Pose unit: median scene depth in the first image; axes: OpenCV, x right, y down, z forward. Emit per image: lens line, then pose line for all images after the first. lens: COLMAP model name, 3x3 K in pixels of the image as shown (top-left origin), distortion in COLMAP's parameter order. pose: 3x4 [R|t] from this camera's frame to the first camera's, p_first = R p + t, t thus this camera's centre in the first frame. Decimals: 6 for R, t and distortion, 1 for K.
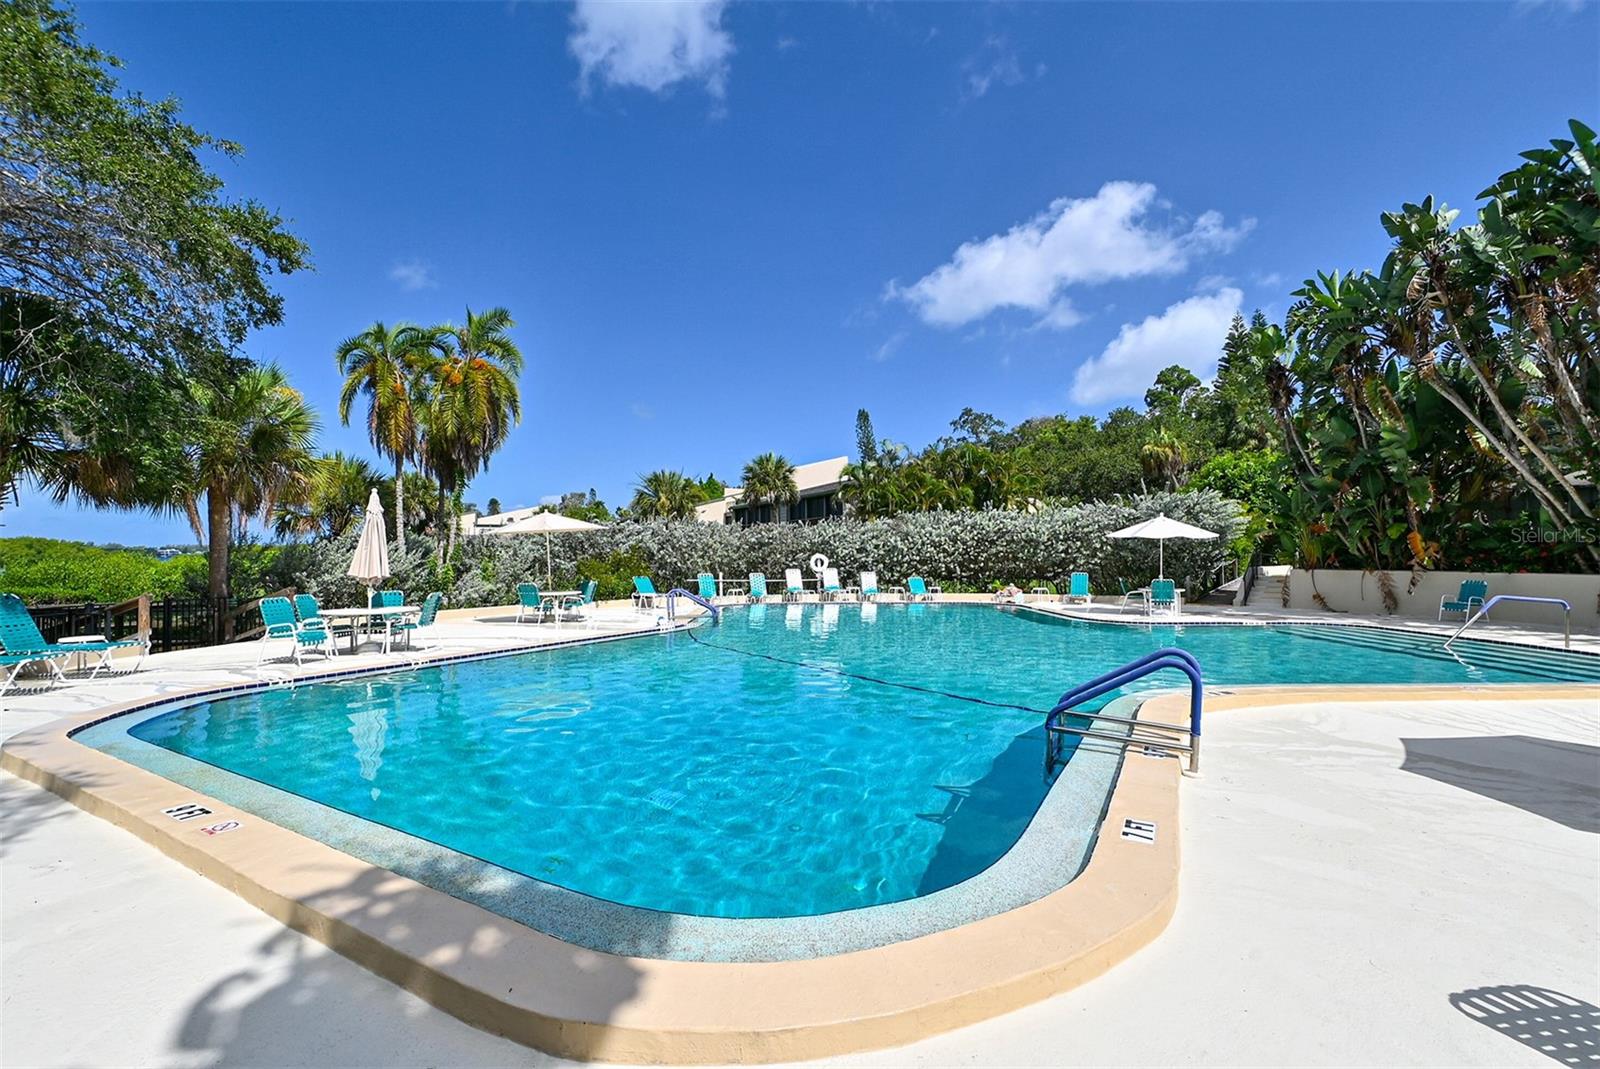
lens RADIAL K [[724.4, 0, 803.6], [0, 724.4, 539.4], [0, 0, 1]] dist [0.000711, -0.001622]
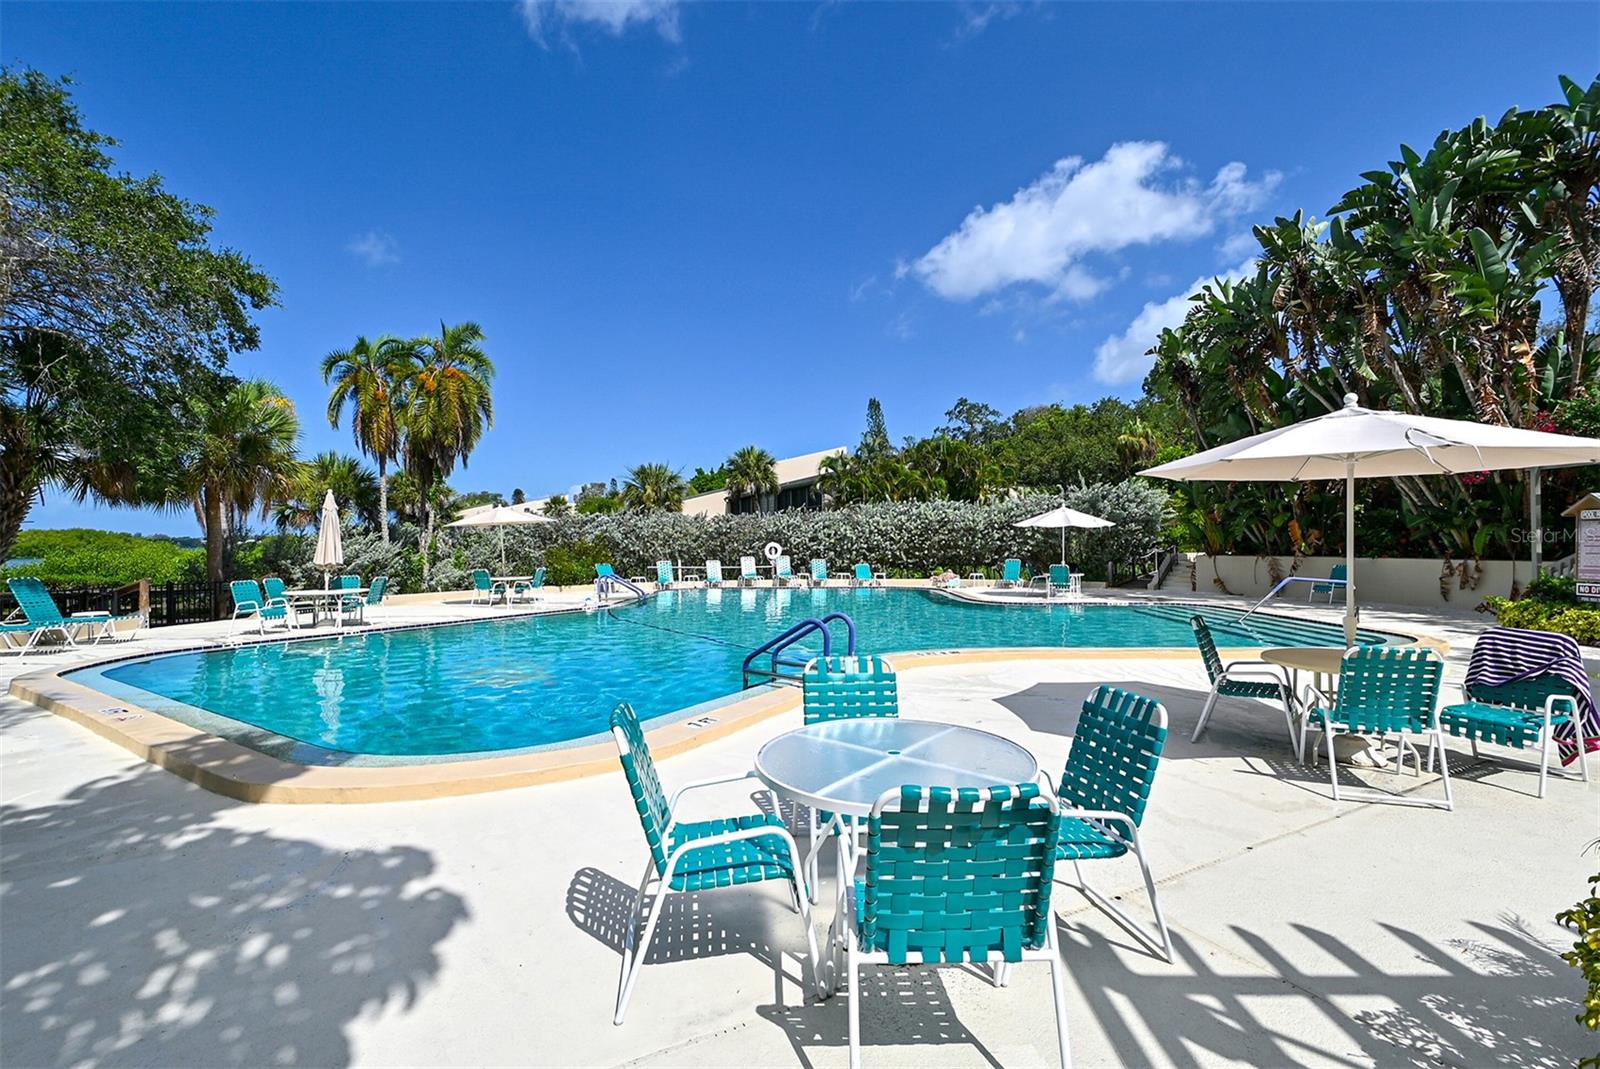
lens RADIAL K [[724.4, 0, 797.8], [0, 724.4, 534.0], [0, 0, 1]] dist [0.000711, -0.001622]
pose [[0.999286, -0.004154, -0.037553, 0.132766], [0.004483, 0.999952, 0.008685, -0.002445], [0.037515, -0.008847, 0.999257, -0.097782]]
